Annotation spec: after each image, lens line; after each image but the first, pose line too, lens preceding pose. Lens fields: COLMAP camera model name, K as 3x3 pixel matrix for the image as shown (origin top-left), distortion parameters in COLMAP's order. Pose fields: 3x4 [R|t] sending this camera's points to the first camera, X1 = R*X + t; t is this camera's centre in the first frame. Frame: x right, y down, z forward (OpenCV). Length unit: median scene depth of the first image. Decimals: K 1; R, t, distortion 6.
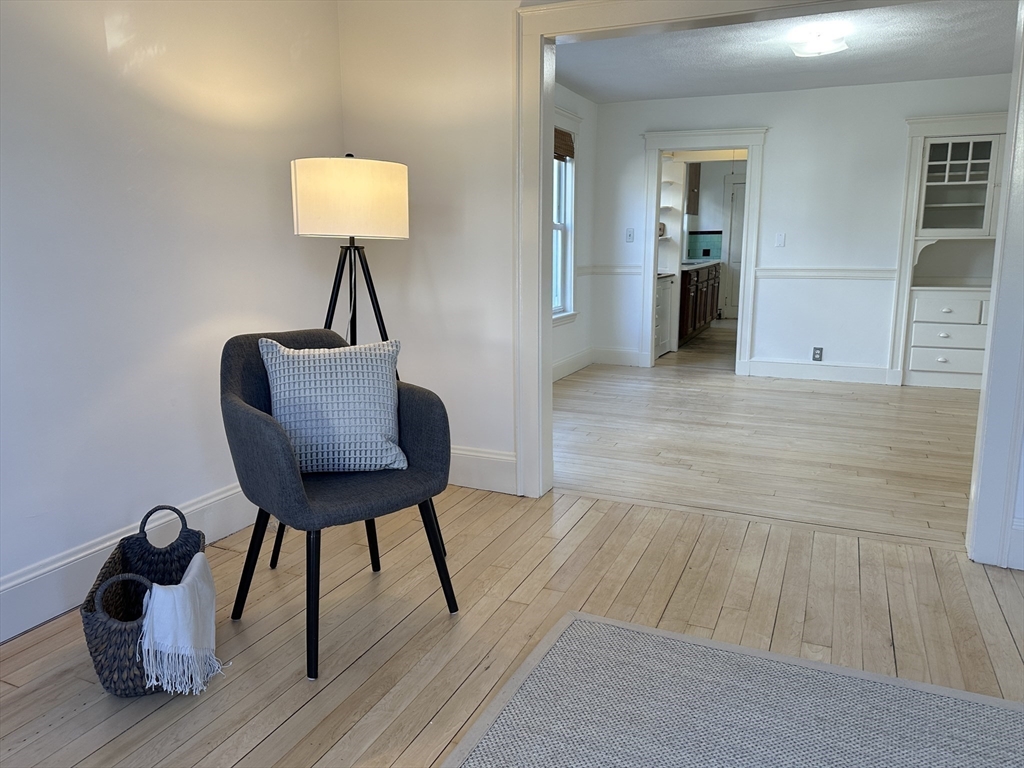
lens RADIAL K [[738.7, 0, 511.3], [0, 738.7, 385.6], [0, 0, 1]] dist [0.118102, -0.168628]
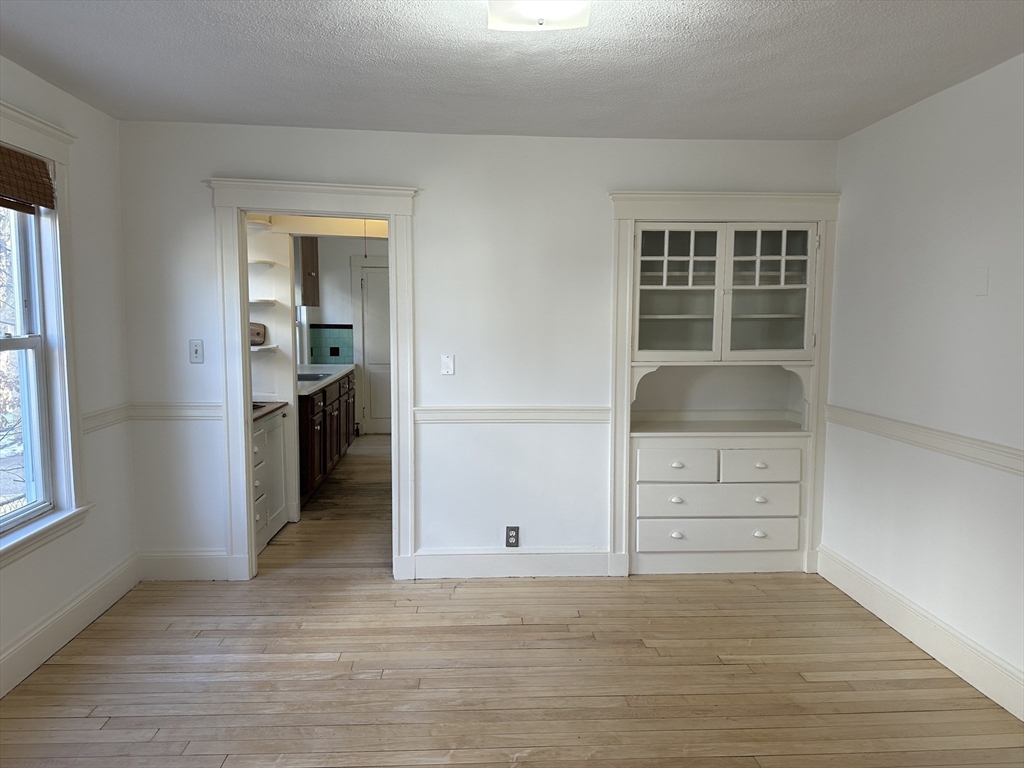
lens RADIAL K [[738.7, 0, 511.3], [0, 738.7, 385.6], [0, 0, 1]] dist [0.118102, -0.168628]
pose [[0.885396, -0.033714, 0.463614, 0.126138], [0.077801, 0.994045, -0.076295, -0.135895], [-0.458281, 0.103621, 0.882746, 0.465189]]
